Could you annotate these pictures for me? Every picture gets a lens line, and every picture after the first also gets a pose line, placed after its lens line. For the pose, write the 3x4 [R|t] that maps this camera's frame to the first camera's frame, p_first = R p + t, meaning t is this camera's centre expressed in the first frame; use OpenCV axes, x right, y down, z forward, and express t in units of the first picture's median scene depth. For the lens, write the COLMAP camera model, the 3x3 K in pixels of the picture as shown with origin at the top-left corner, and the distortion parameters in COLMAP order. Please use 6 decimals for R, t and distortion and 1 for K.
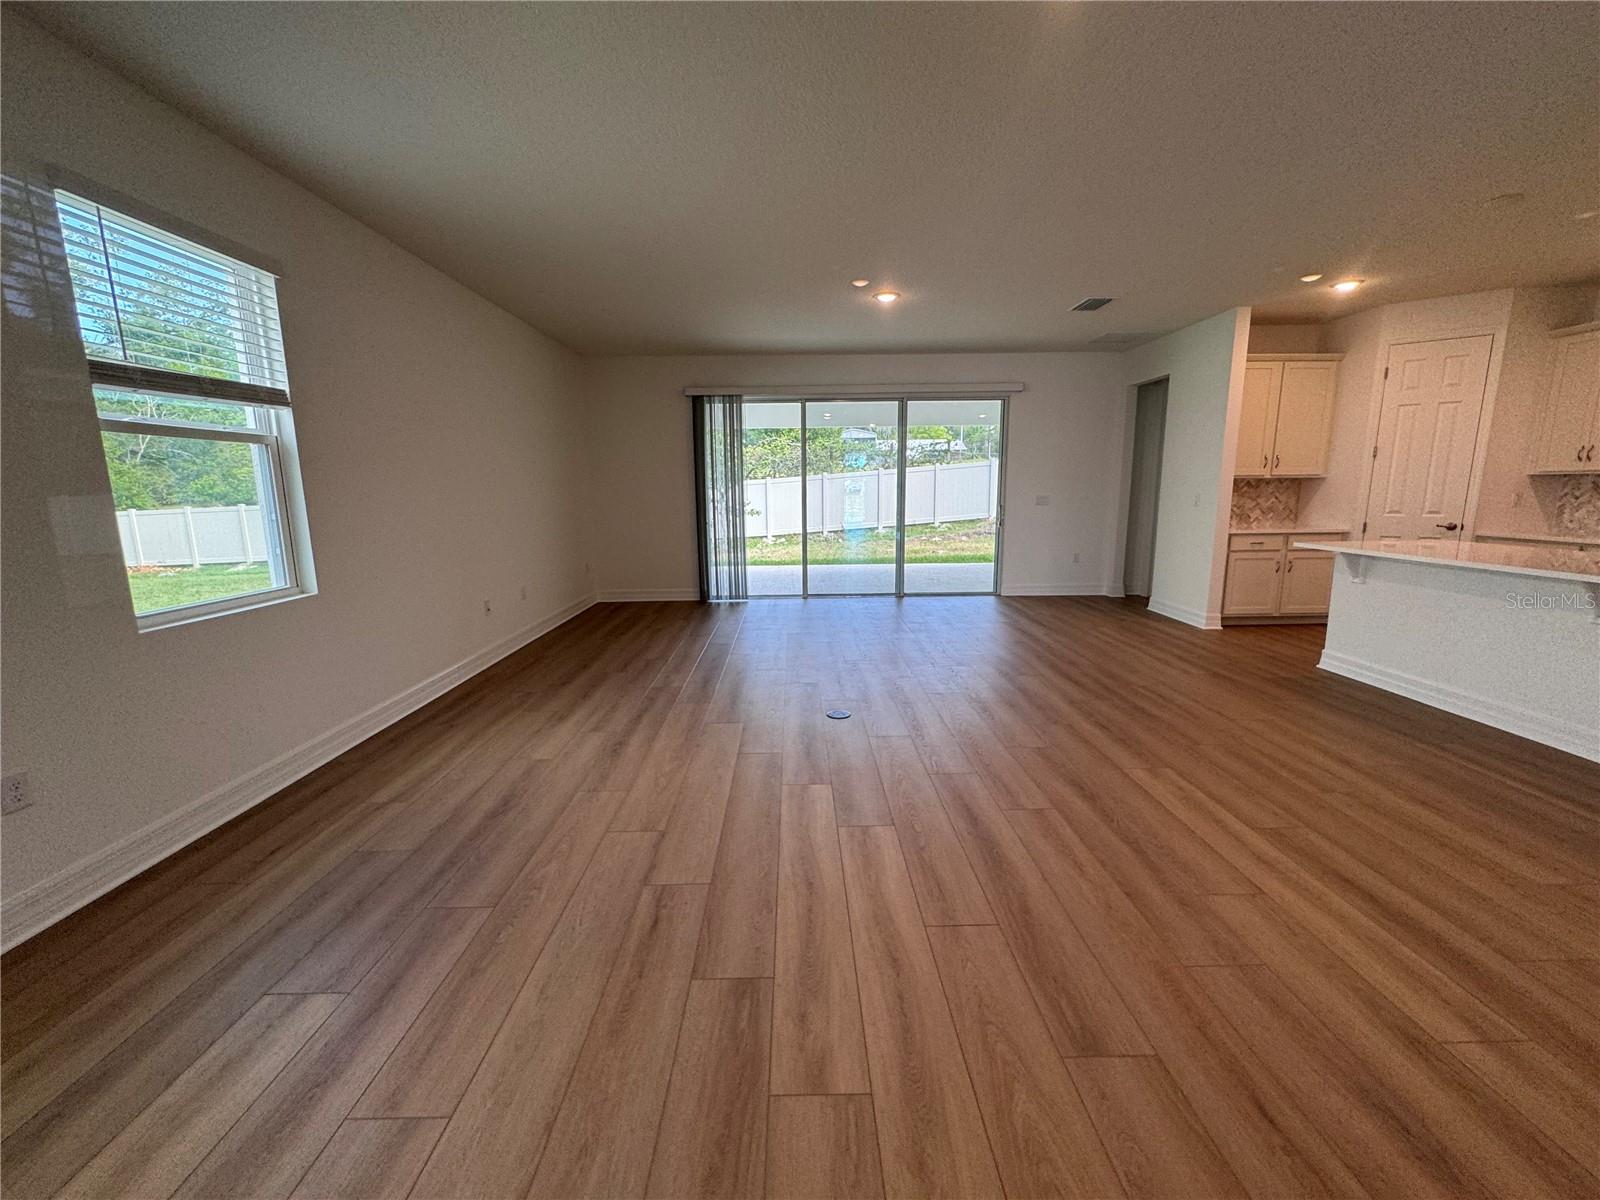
lens RADIAL K [[640.7, 0, 799.5], [0, 640.7, 597.1], [0, 0, 1]] dist [0.000377, 0.000145]
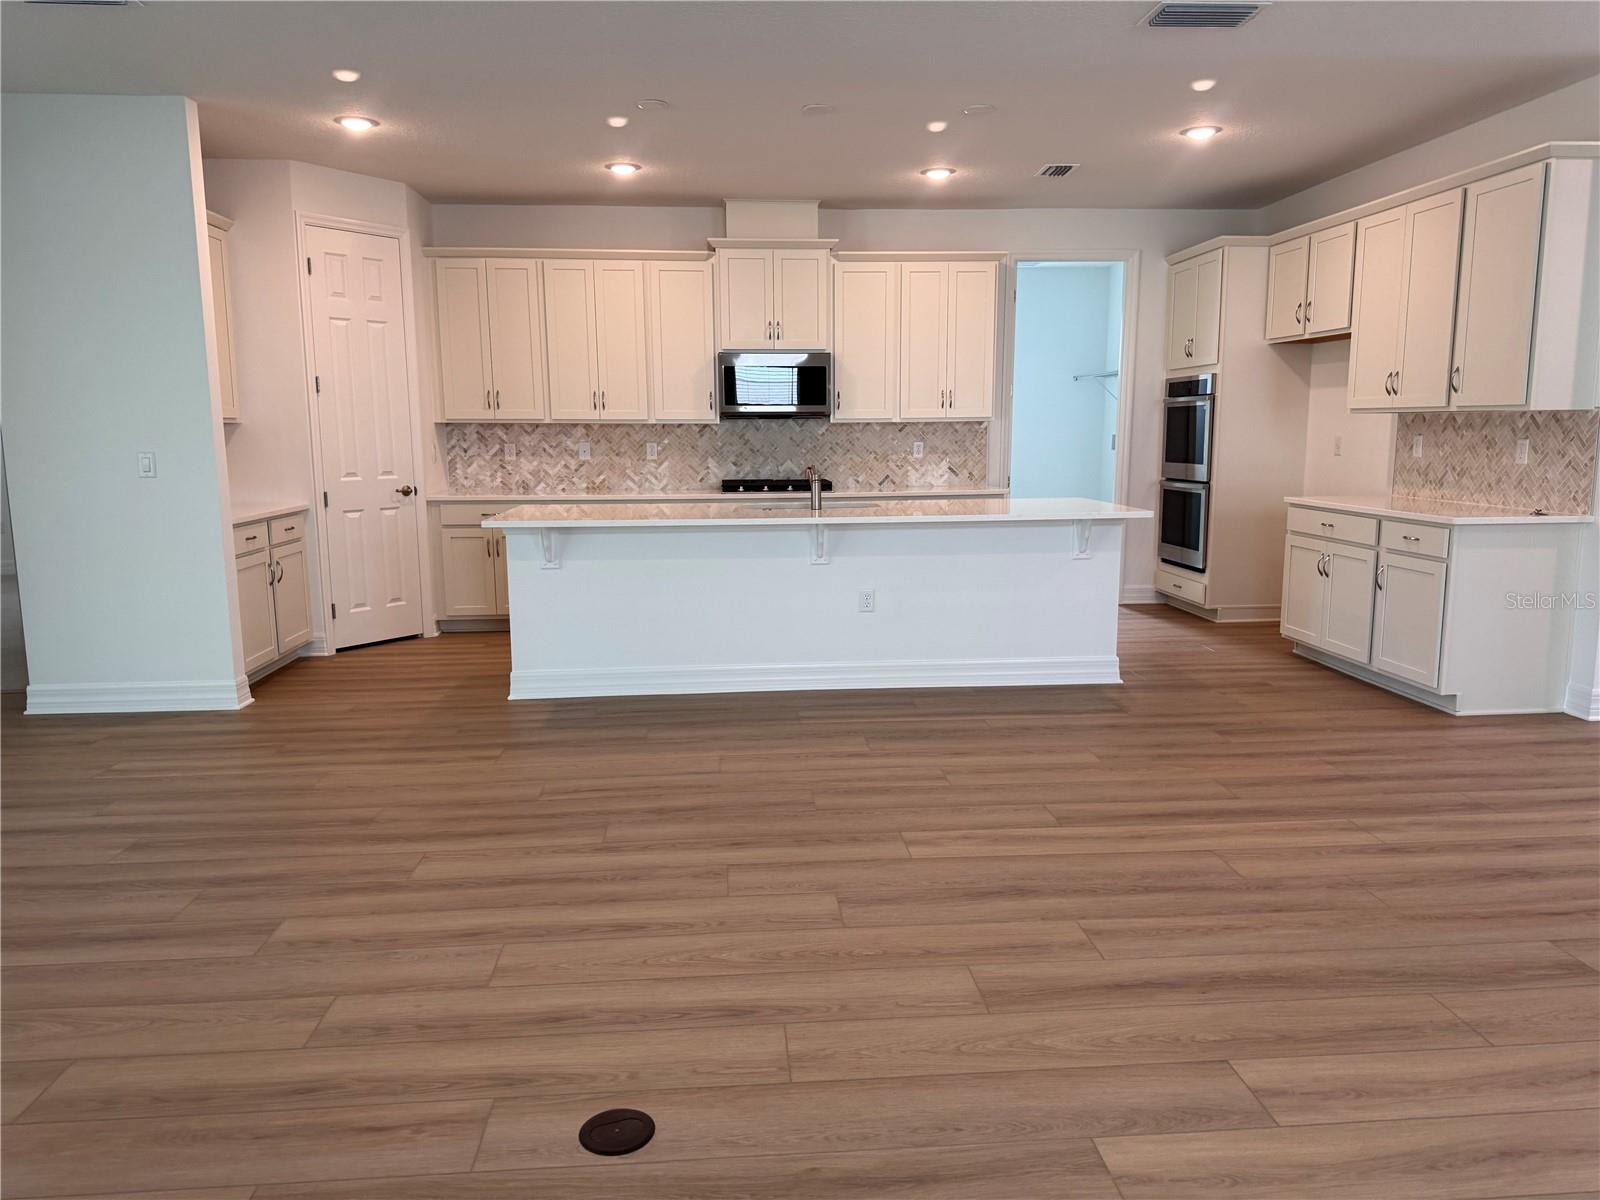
lens RADIAL K [[1118.1, 0, 807.8], [0, 1118.1, 597.6], [0, 0, 1]] dist [0.141452, -0.216916]
pose [[-0.071766, -0.139972, 0.987551, -0.618672], [0.176760, 0.972648, 0.150705, -0.193527], [-0.981634, 0.185375, -0.045061, 1.143100]]
